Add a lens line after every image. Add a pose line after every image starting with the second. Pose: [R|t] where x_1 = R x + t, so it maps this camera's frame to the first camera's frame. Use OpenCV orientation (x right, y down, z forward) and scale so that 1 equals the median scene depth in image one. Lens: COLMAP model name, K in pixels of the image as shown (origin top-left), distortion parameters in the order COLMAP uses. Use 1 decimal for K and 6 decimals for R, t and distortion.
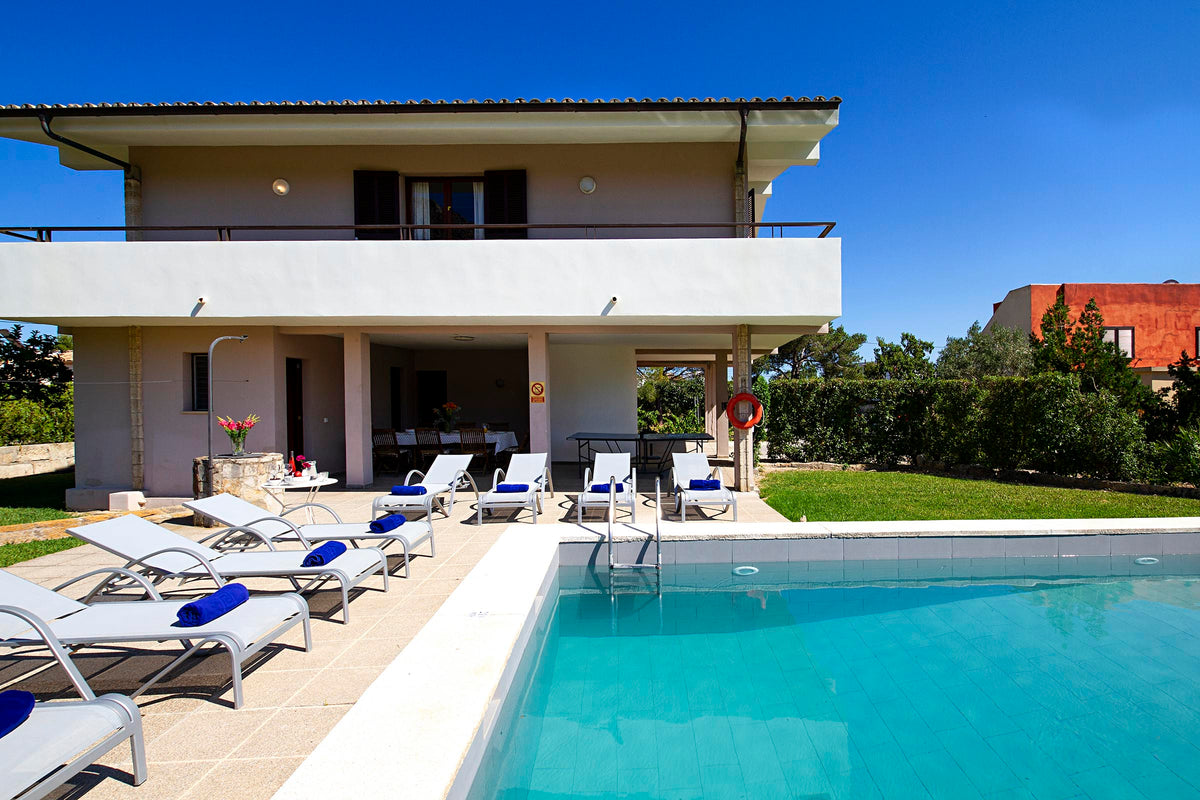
lens RADIAL K [[584.0, 0, 624.5], [0, 584.0, 396.2], [0, 0, 1]] dist [0.002206, 0.000245]
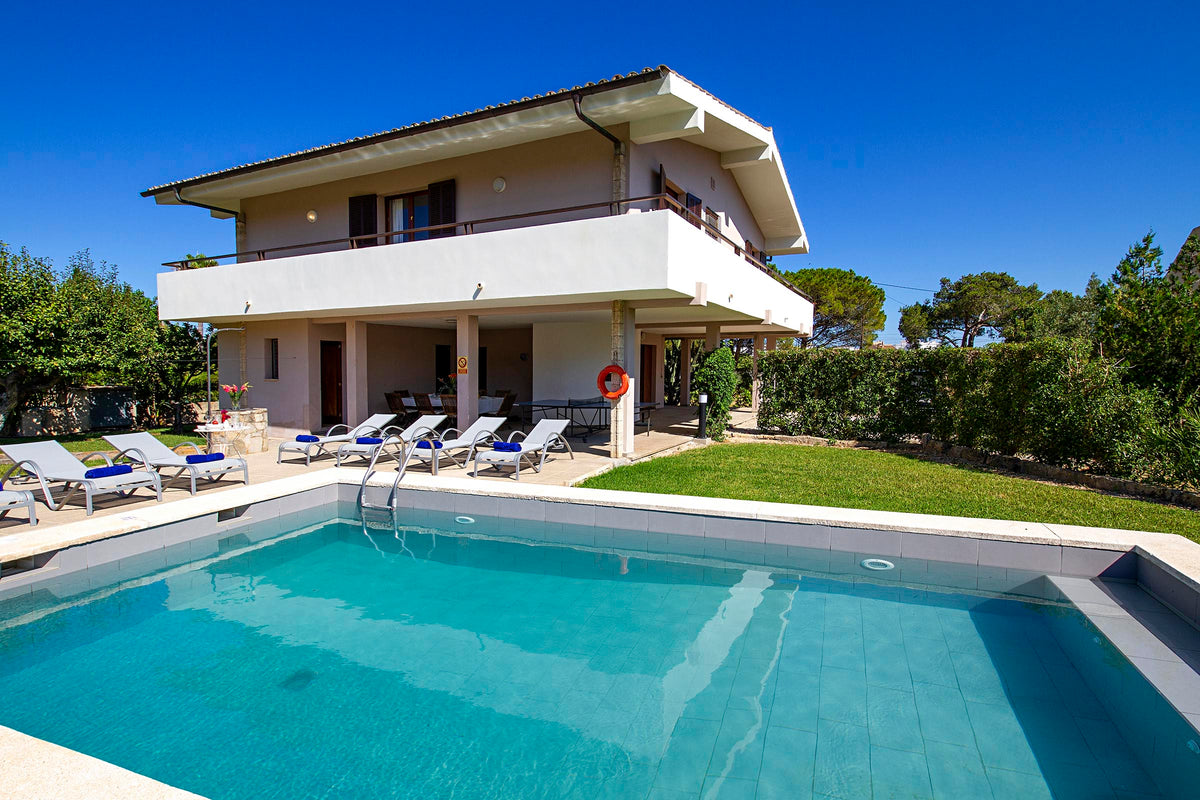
lens RADIAL K [[581.2, 0, 575.2], [0, 581.2, 388.0], [0, 0, 1]] dist [-0.001914, -0.000278]
pose [[0.909130, 0.011805, -0.416346, 0.531901], [0.005540, 0.999167, 0.040428, -0.008468], [0.416476, -0.039061, 0.908307, 0.023254]]
